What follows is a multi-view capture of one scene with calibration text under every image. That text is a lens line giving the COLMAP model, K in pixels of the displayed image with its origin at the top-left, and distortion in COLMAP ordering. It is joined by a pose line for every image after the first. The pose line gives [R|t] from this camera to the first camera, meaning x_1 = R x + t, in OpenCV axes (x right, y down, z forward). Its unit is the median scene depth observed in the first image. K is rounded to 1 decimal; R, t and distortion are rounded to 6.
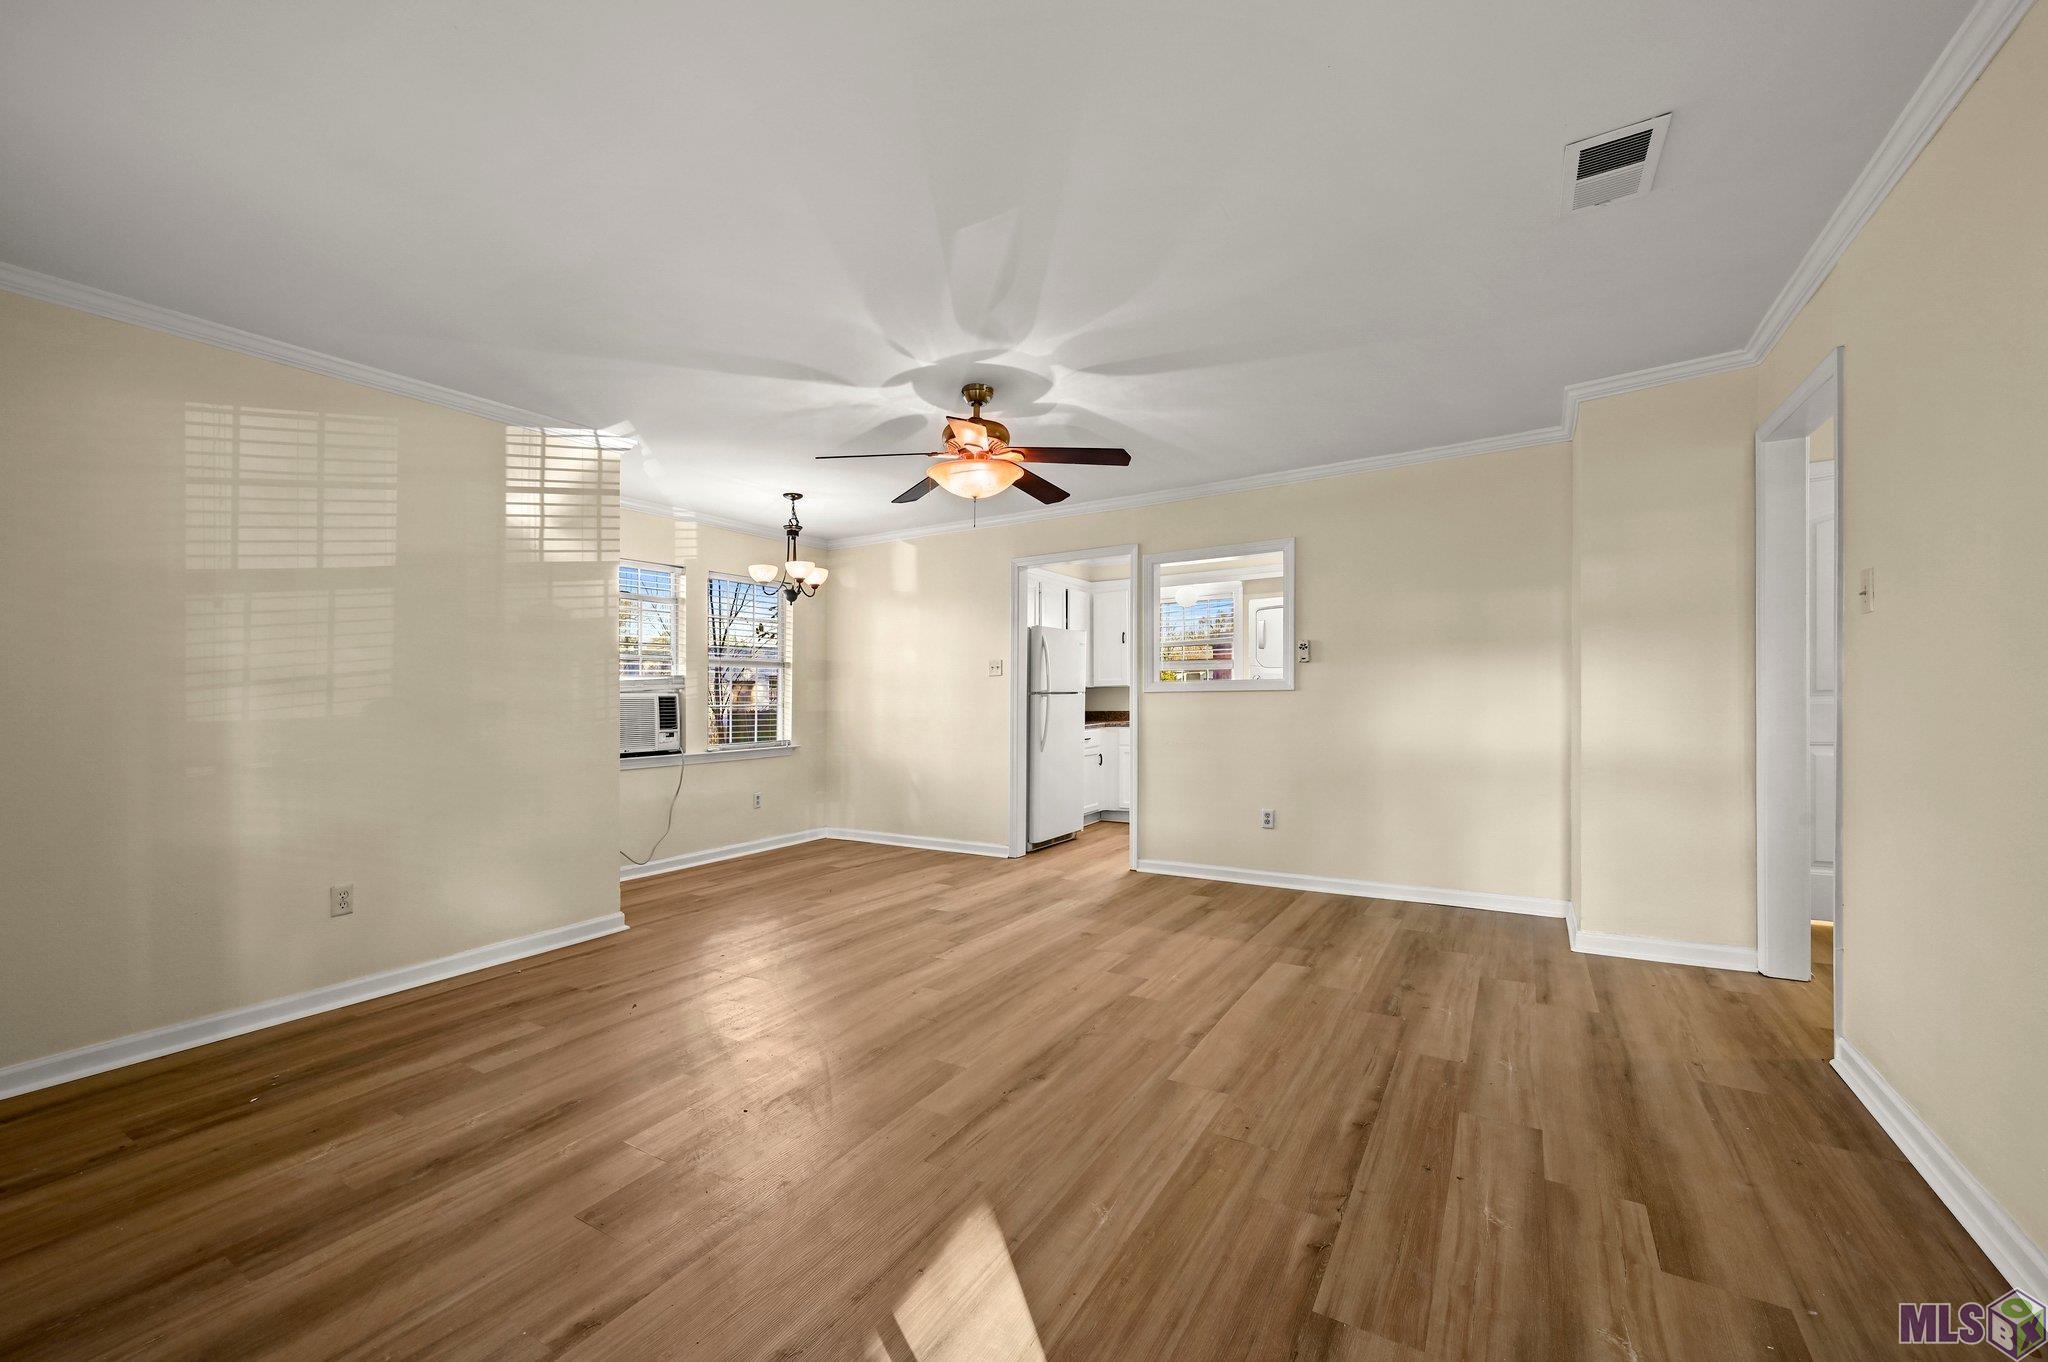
lens RADIAL K [[819.9, 0, 1028.3], [0, 819.9, 702.0], [0, 0, 1]] dist [-0.001095, -0.000189]
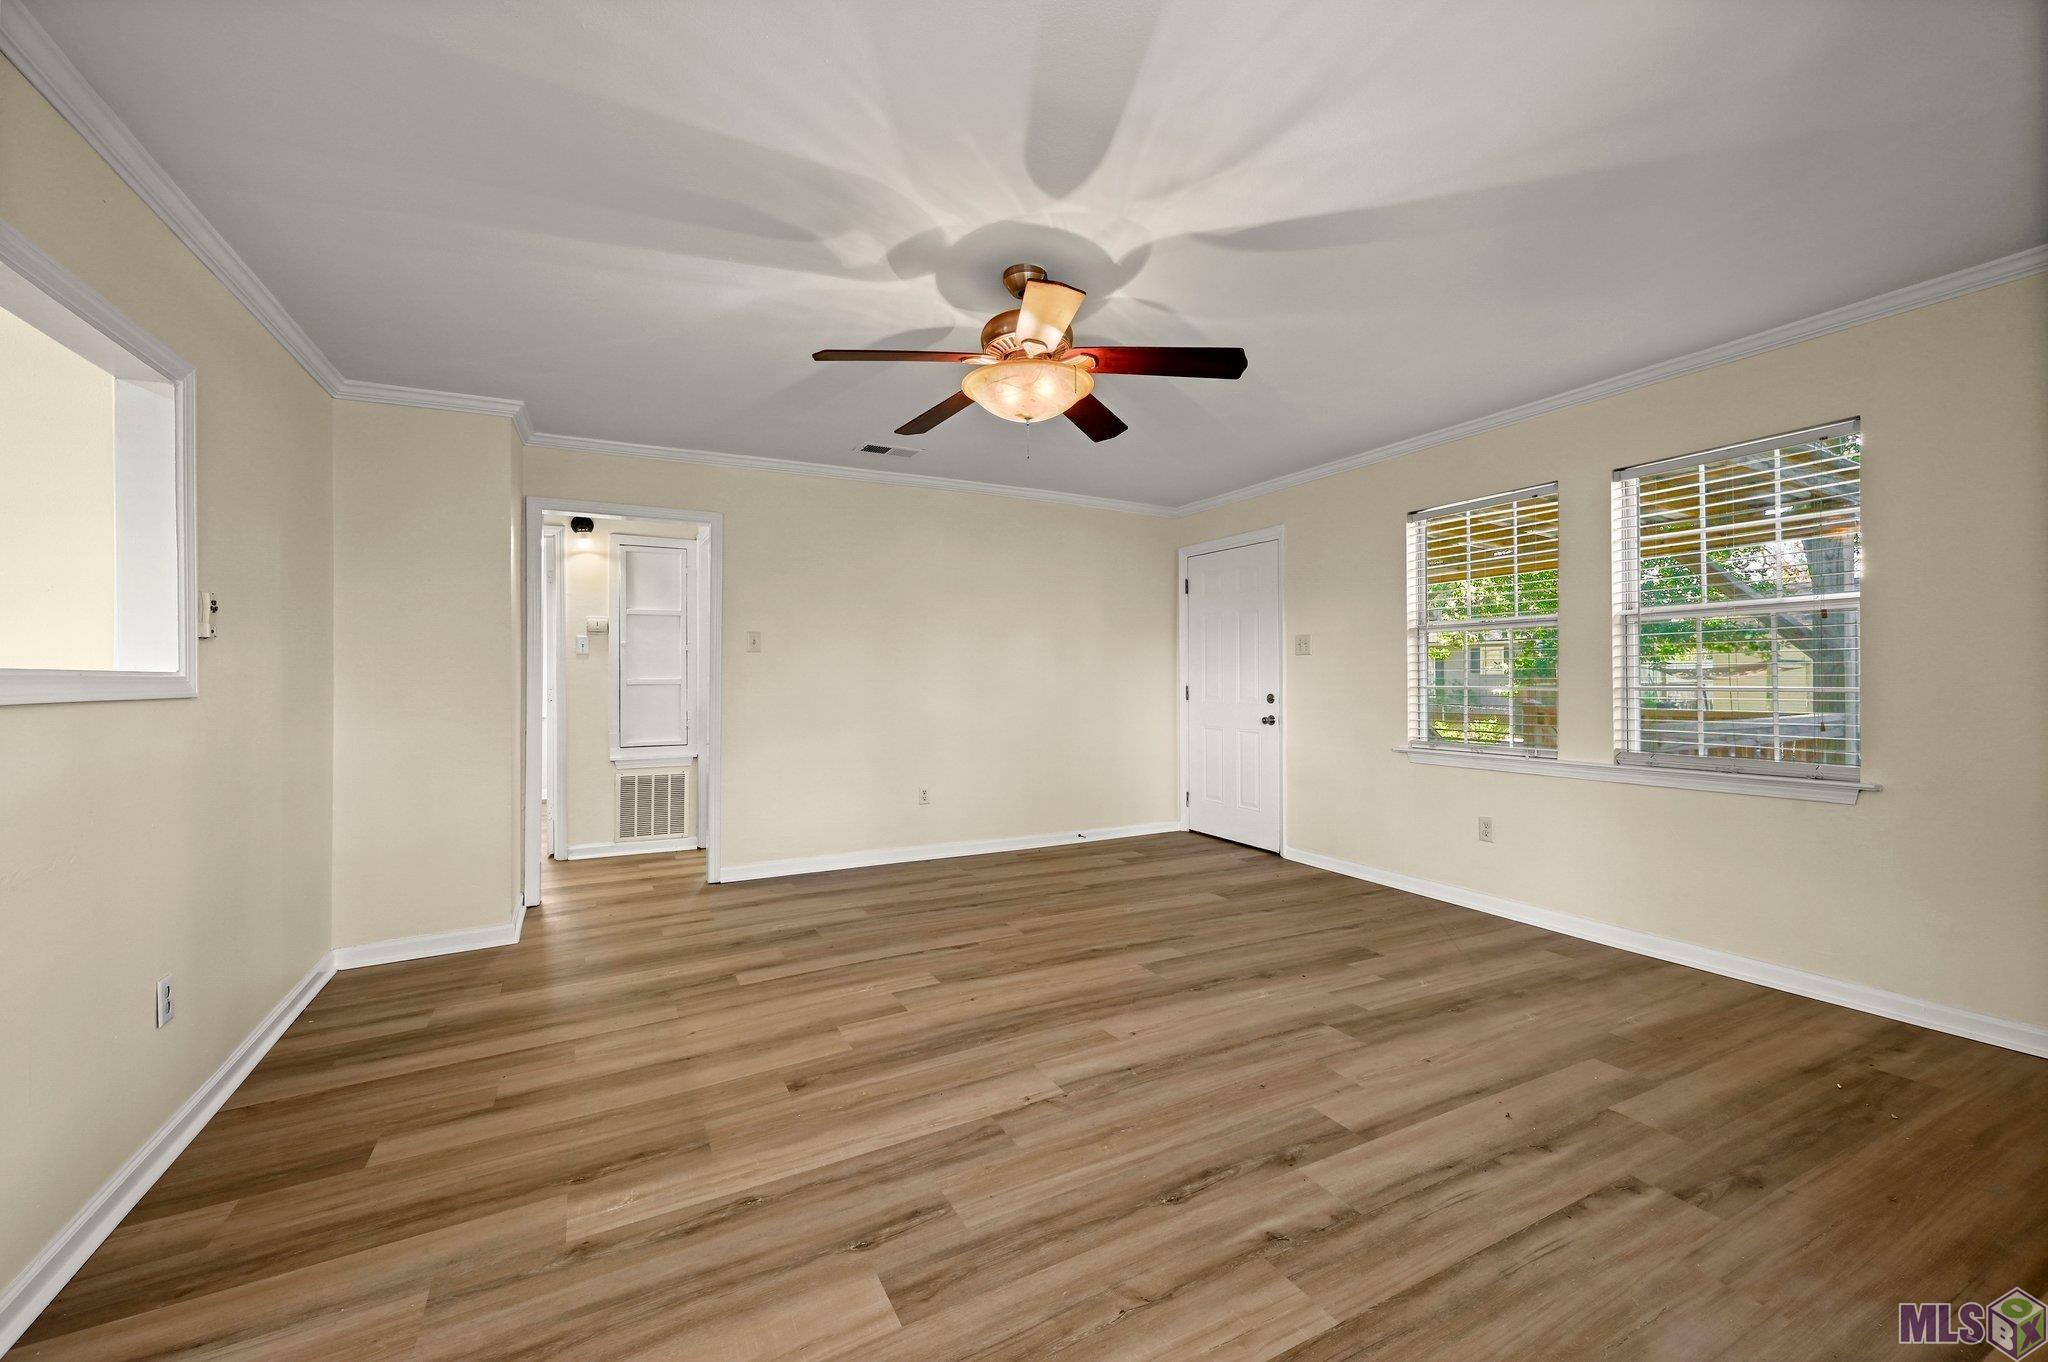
lens RADIAL K [[816.5, 0, 1003.4], [0, 816.5, 638.9], [0, 0, 1]] dist [0.001434, 0.000069]
pose [[-0.845560, 0.047438, 0.531769, -0.433701], [0.028217, 0.998623, -0.044218, -0.019257], [-0.533134, -0.022384, -0.845735, 1.572744]]
